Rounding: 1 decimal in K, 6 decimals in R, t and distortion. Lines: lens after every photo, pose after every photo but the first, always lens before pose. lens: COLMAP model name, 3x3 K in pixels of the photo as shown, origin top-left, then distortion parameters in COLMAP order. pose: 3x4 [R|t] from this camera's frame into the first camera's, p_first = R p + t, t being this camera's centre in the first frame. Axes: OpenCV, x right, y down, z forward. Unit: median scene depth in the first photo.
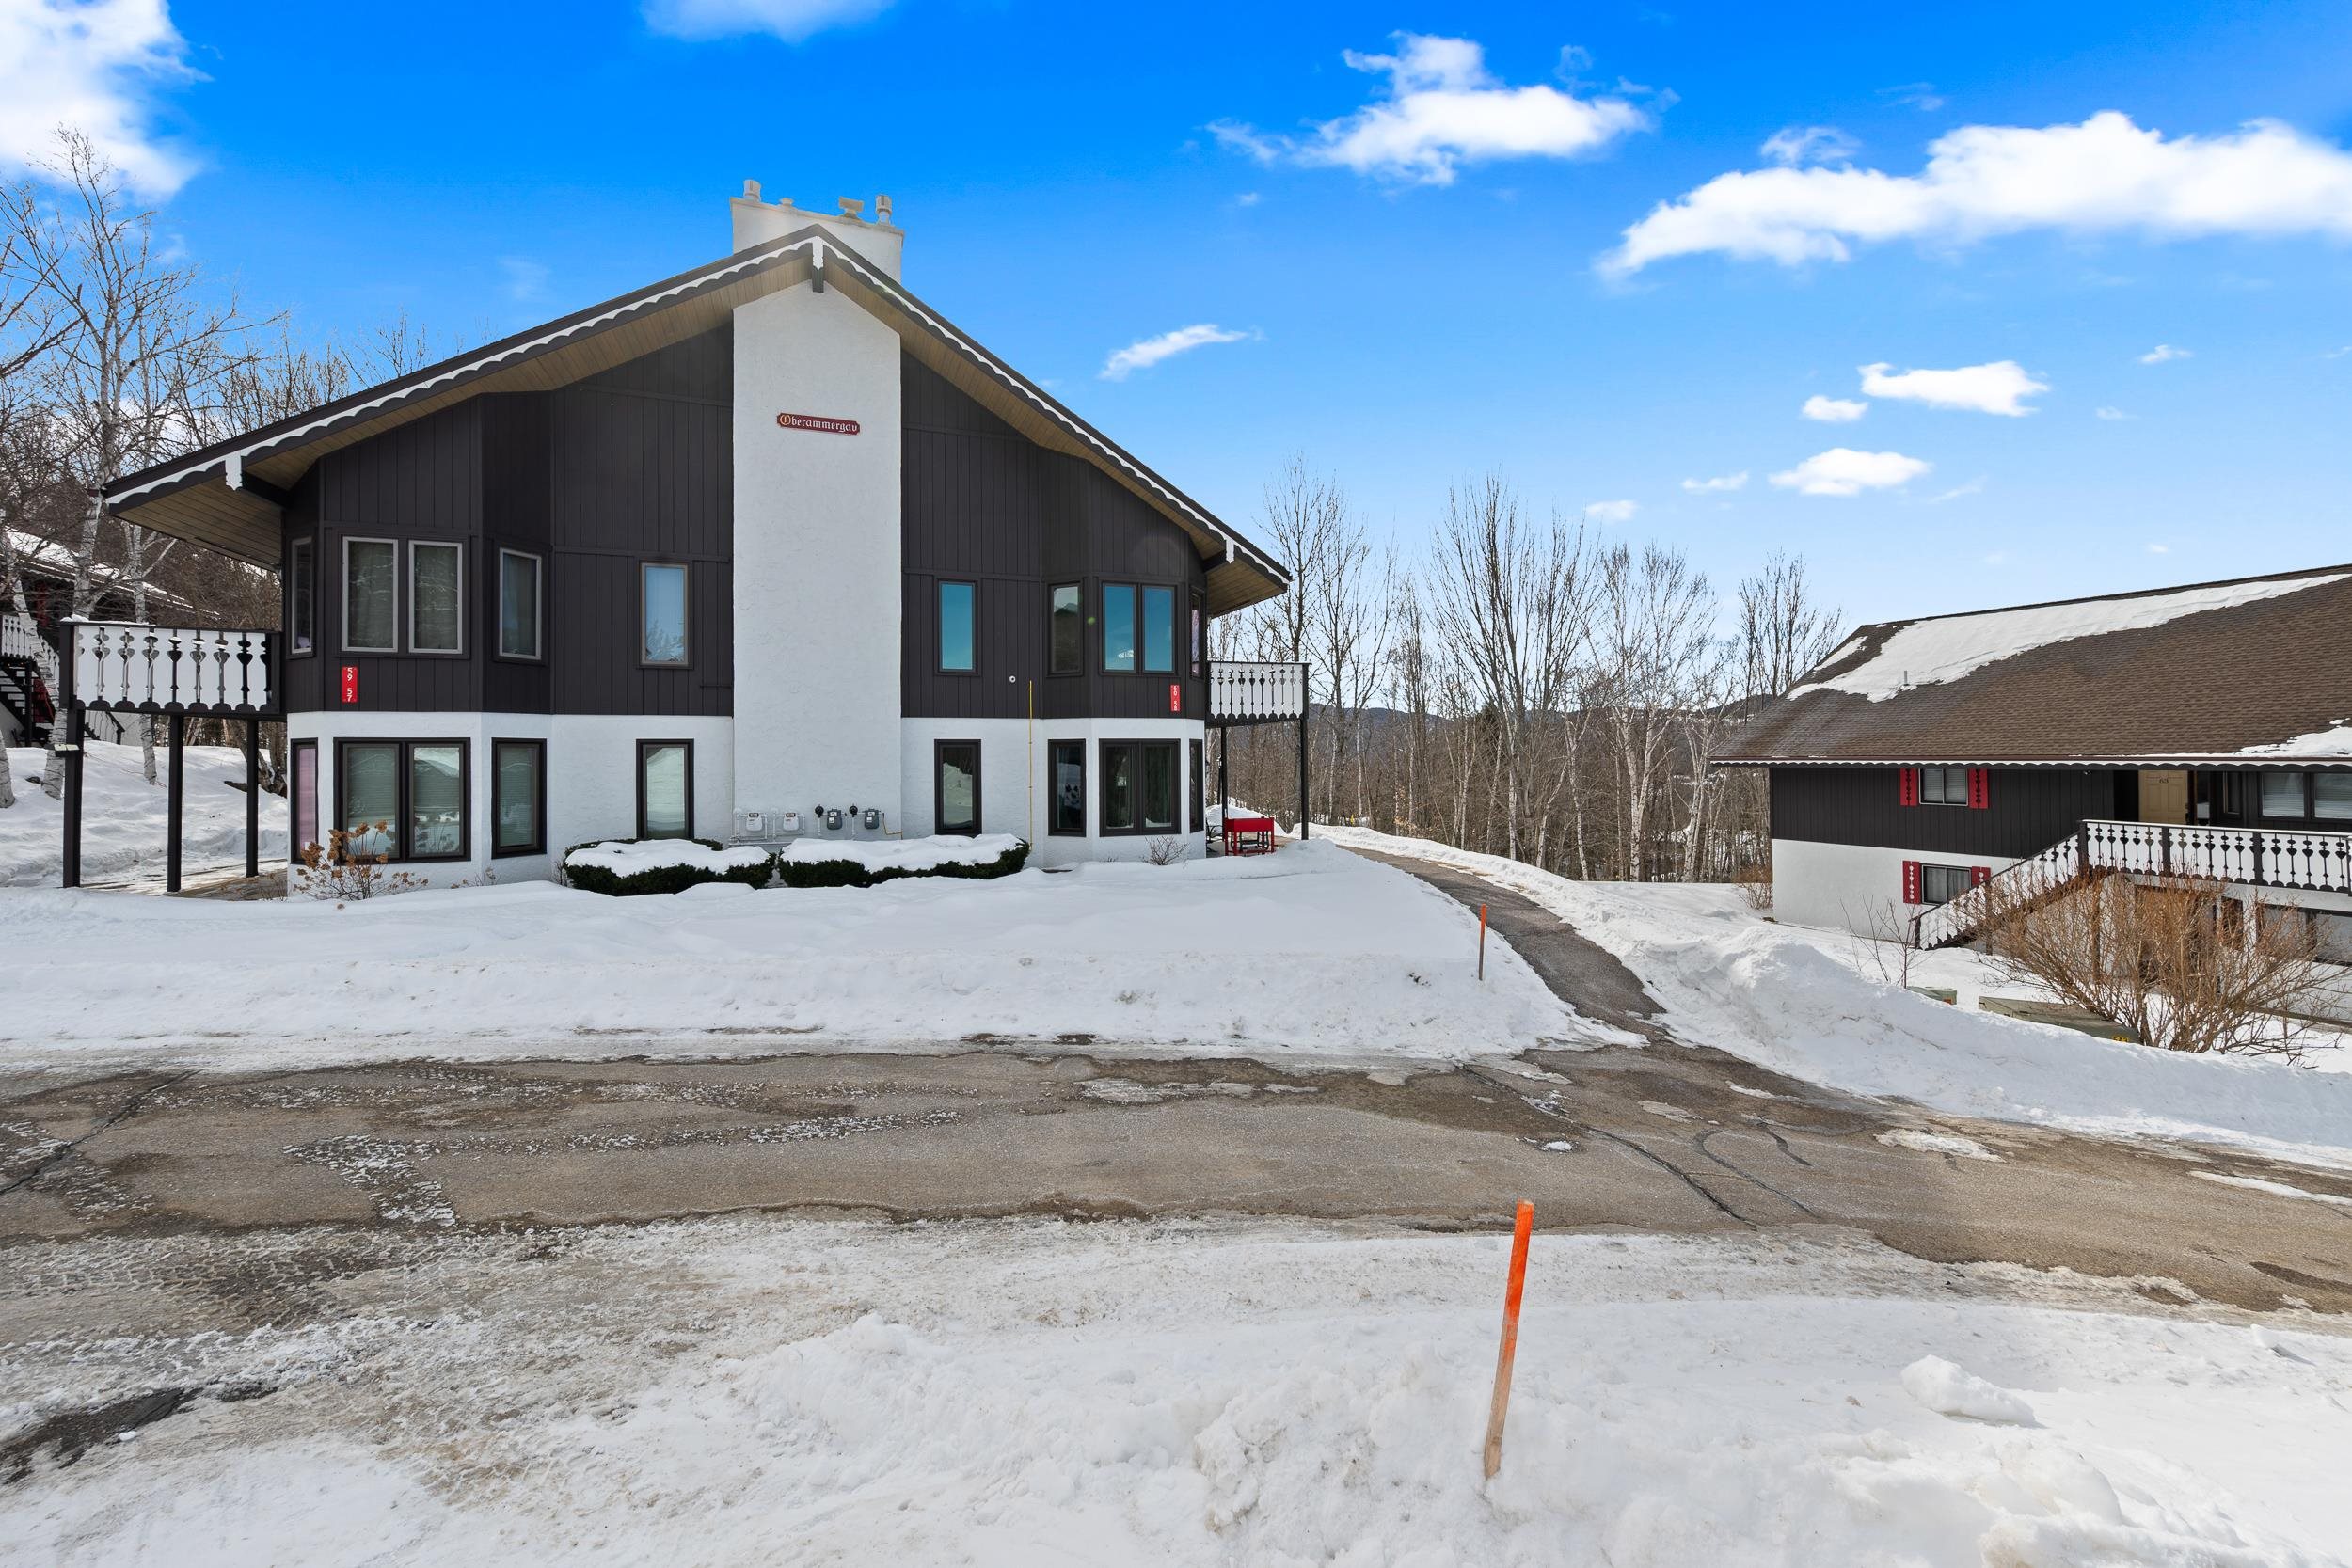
lens RADIAL K [[943.5, 0, 1178.7], [0, 943.5, 735.9], [0, 0, 1]] dist [0.000924, -0.000017]
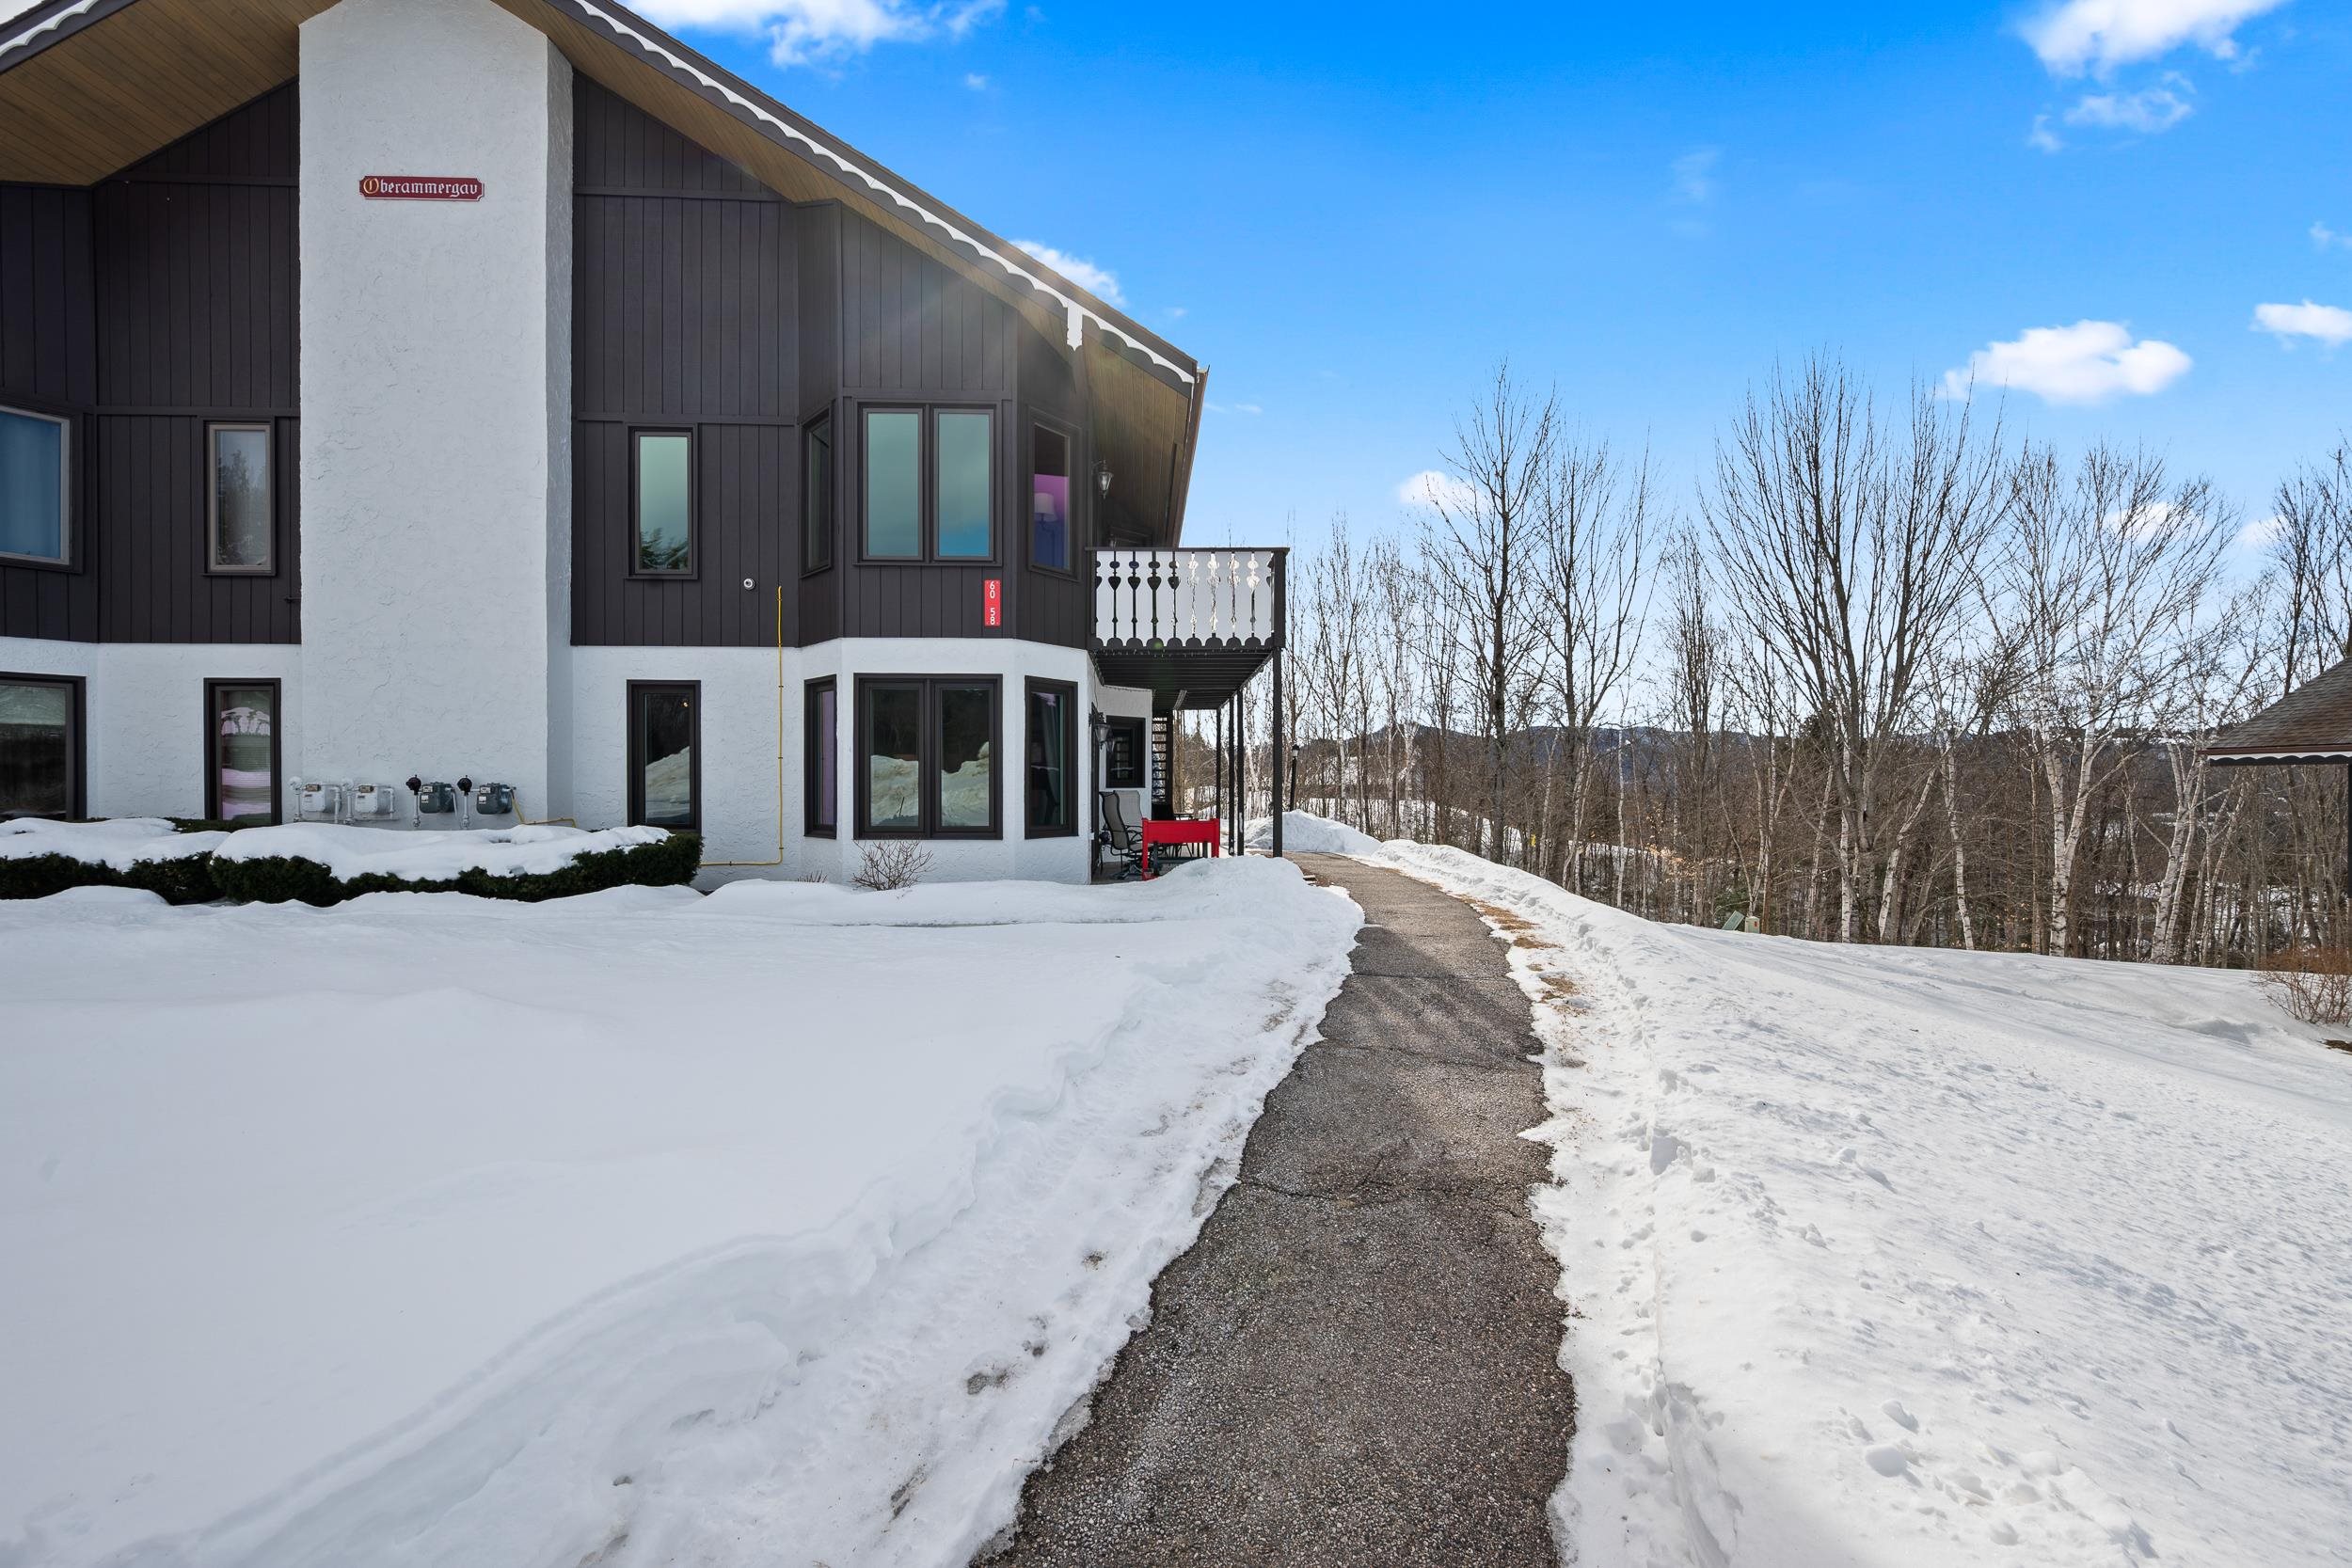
lens RADIAL K [[929.8, 0, 1176.0], [0, 929.8, 784.0], [0, 0, 1]] dist [0.000056, 0.000168]
pose [[0.947420, 0.006879, -0.319917, 0.345958], [-0.000242, 0.999784, 0.020782, 0.071013], [0.319991, -0.019612, 0.947217, 0.607242]]
